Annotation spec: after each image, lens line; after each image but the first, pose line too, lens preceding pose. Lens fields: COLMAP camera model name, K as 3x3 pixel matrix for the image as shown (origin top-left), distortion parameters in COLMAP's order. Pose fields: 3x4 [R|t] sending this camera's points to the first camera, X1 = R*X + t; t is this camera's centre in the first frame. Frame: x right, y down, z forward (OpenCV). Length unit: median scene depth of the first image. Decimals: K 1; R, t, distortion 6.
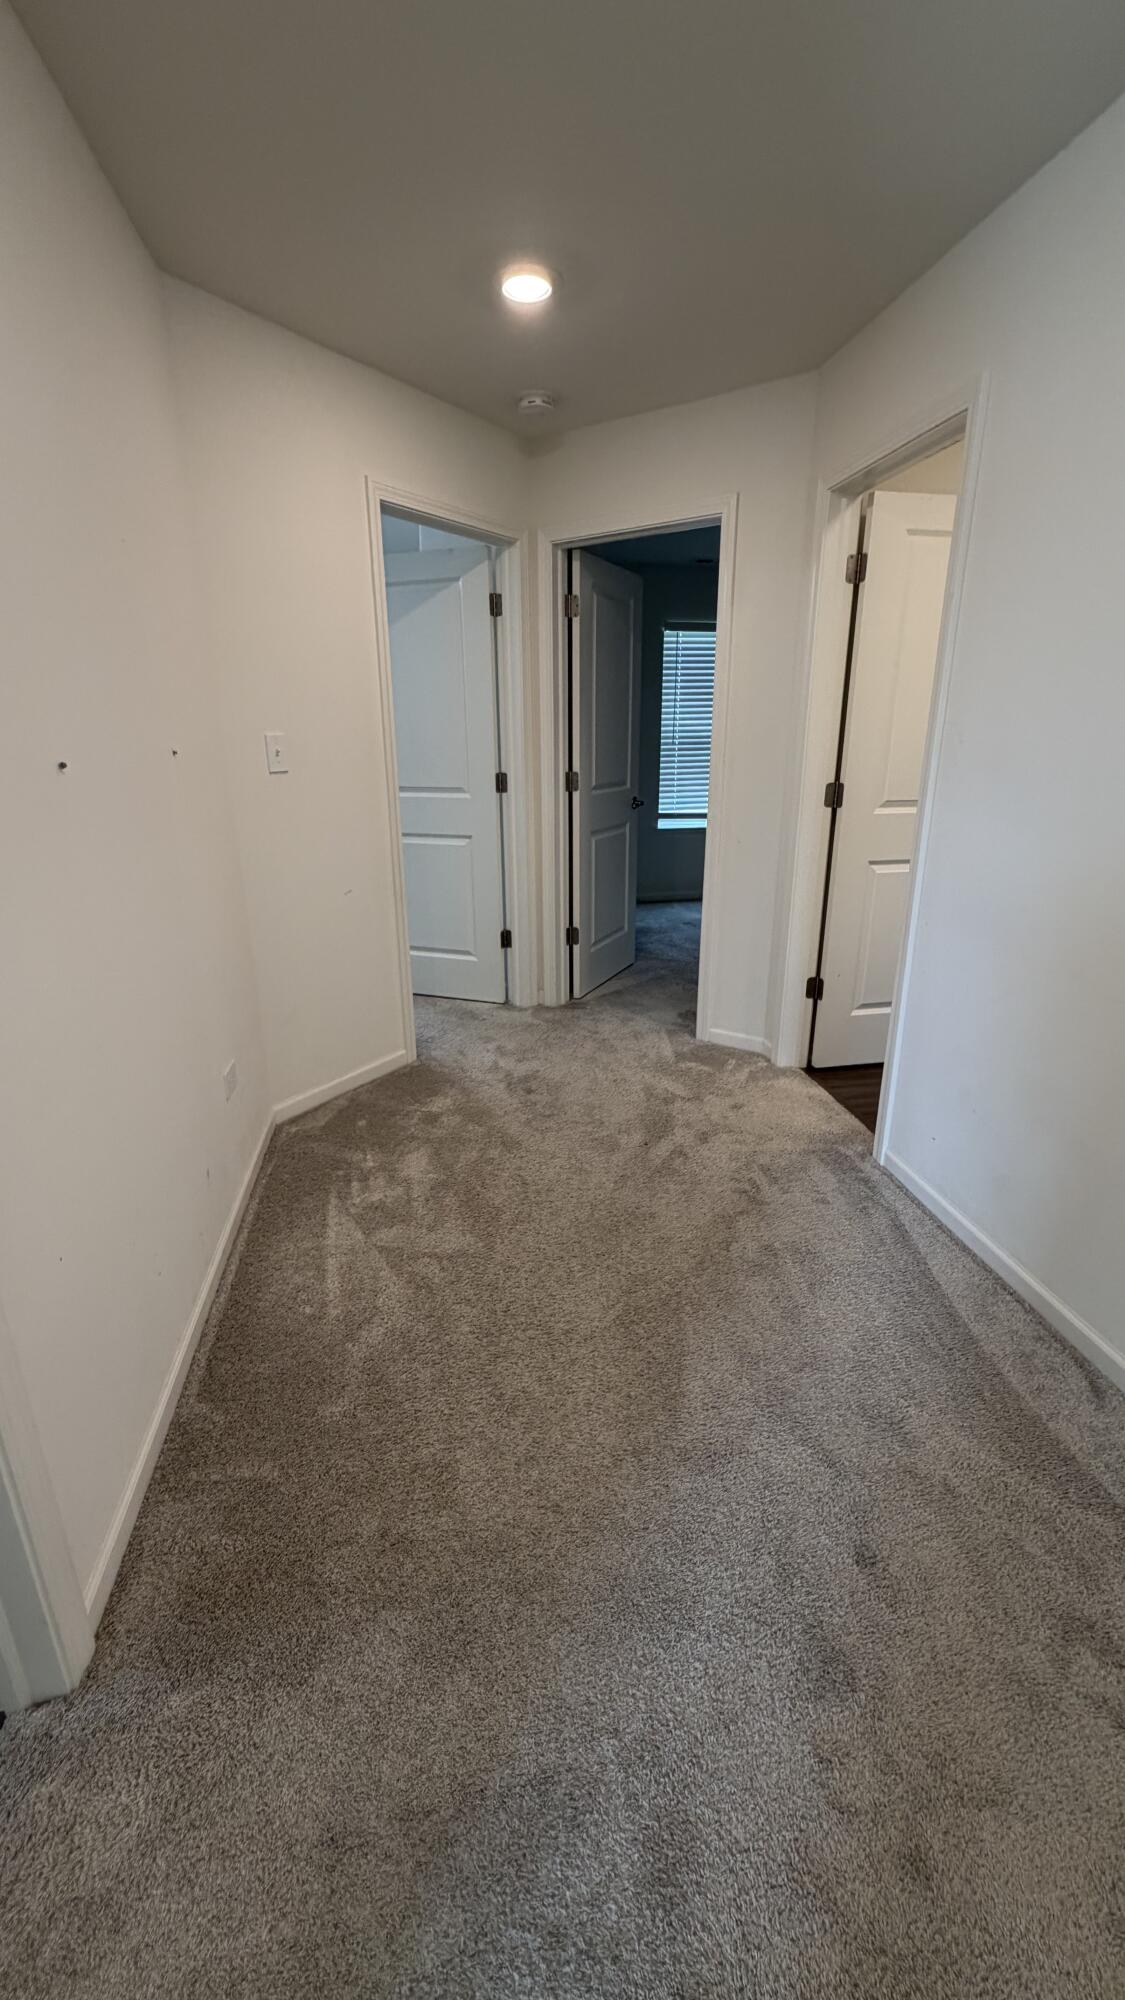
lens RADIAL K [[799.3, 0, 561.1], [0, 799.3, 996.6], [0, 0, 1]] dist [0.000391, -0.000268]
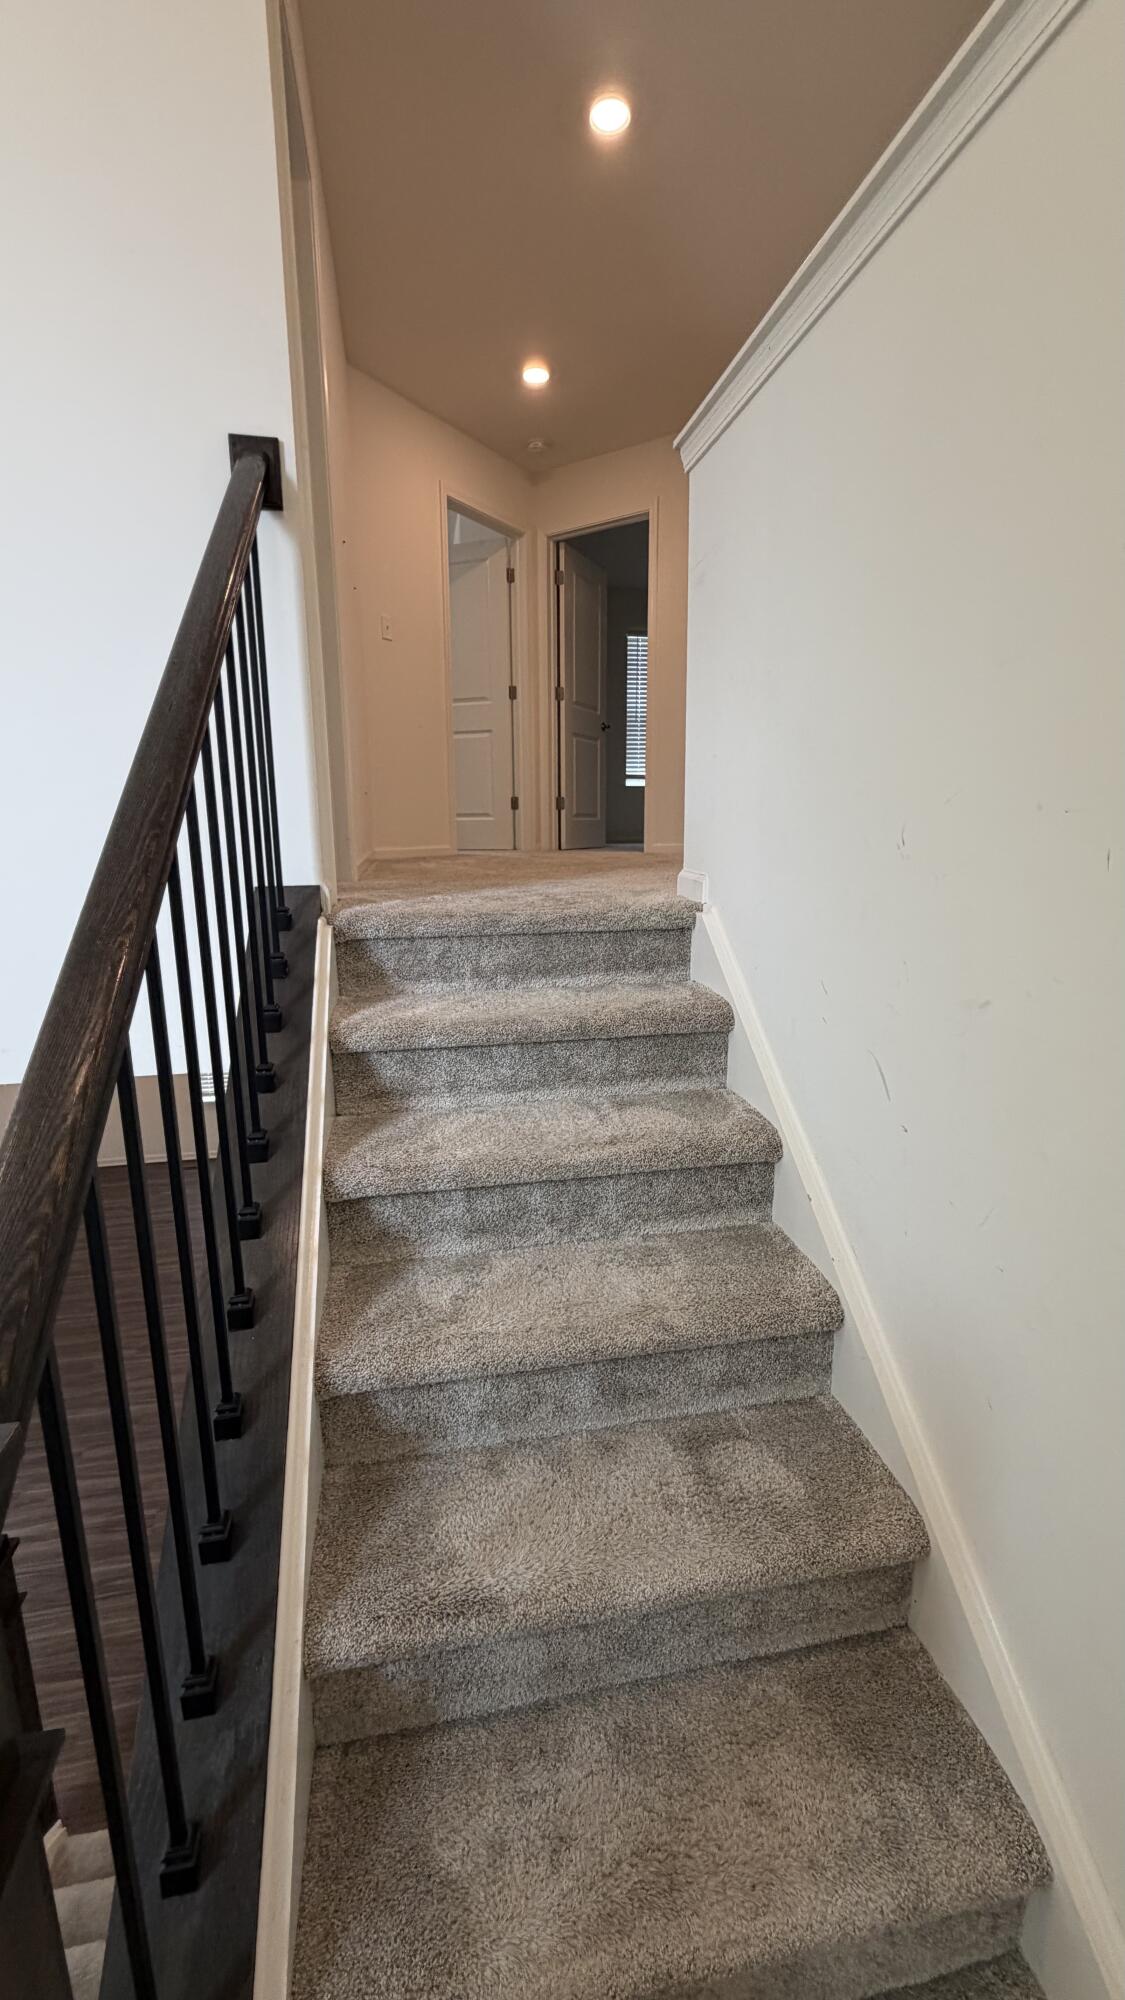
lens RADIAL K [[799.3, 0, 565.0], [0, 799.3, 1000.1], [0, 0, 1]] dist [0.000391, -0.000268]
pose [[0.999807, -0.001592, 0.019587, -0.007003], [0.003641, 0.994457, -0.105076, 0.492062], [-0.019311, 0.105127, 0.994271, -0.460218]]
